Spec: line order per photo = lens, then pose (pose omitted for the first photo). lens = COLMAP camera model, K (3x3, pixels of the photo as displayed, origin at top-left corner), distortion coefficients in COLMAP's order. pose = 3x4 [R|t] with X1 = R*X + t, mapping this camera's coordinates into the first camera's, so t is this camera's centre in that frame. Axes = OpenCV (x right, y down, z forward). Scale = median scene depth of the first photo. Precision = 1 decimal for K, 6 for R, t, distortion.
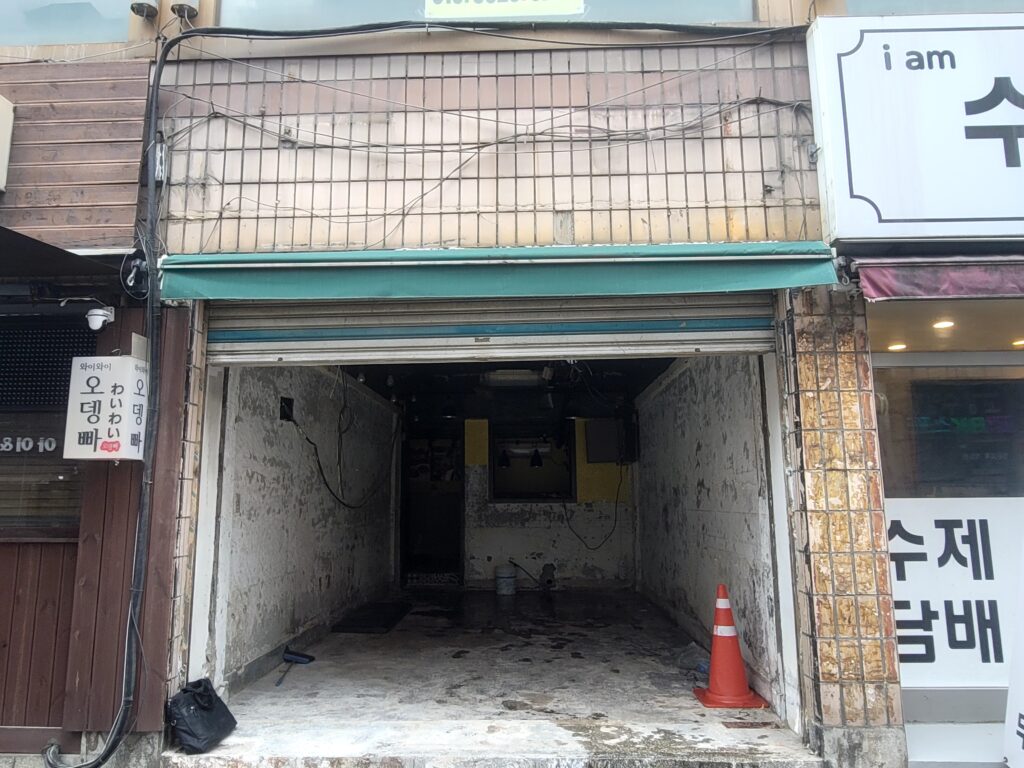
lens RADIAL K [[702.4, 0, 507.0], [0, 702.4, 386.8], [0, 0, 1]] dist [0.003134, -0.013277]
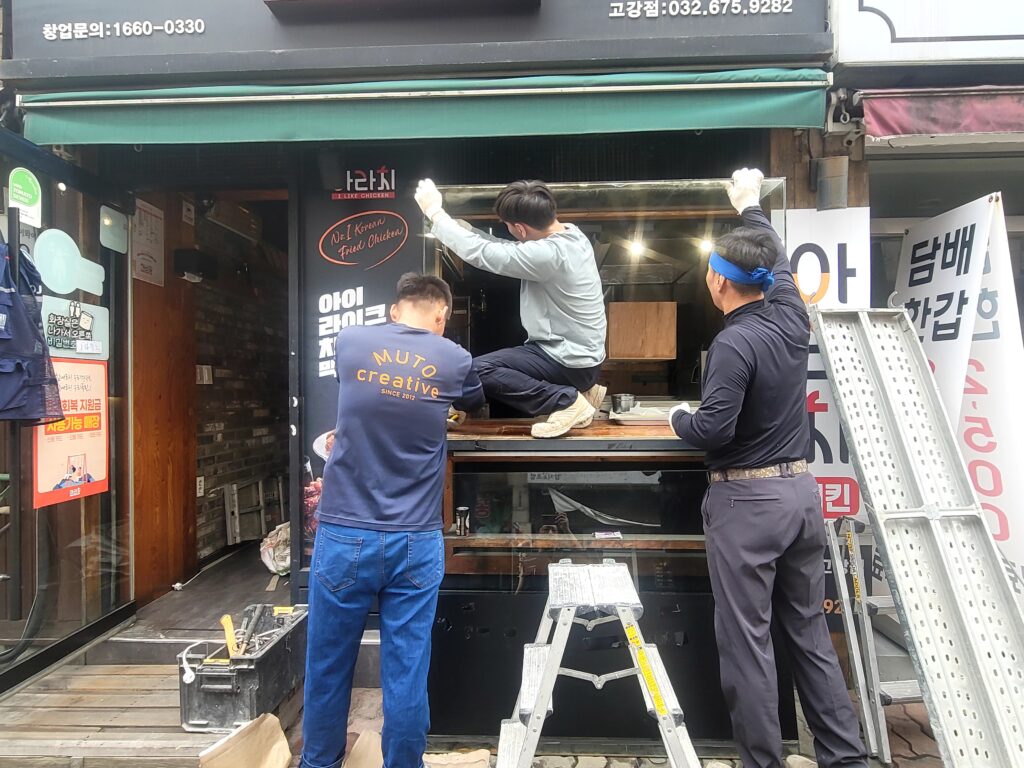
lens RADIAL K [[585.9, 0, 518.0], [0, 585.9, 381.7], [0, 0, 1]] dist [-0.002389, -0.001007]
pose [[0.999967, -0.004795, -0.006556, 0.099978], [0.005783, 0.987081, 0.160120, 0.044425], [0.005703, -0.160153, 0.987076, 0.269324]]
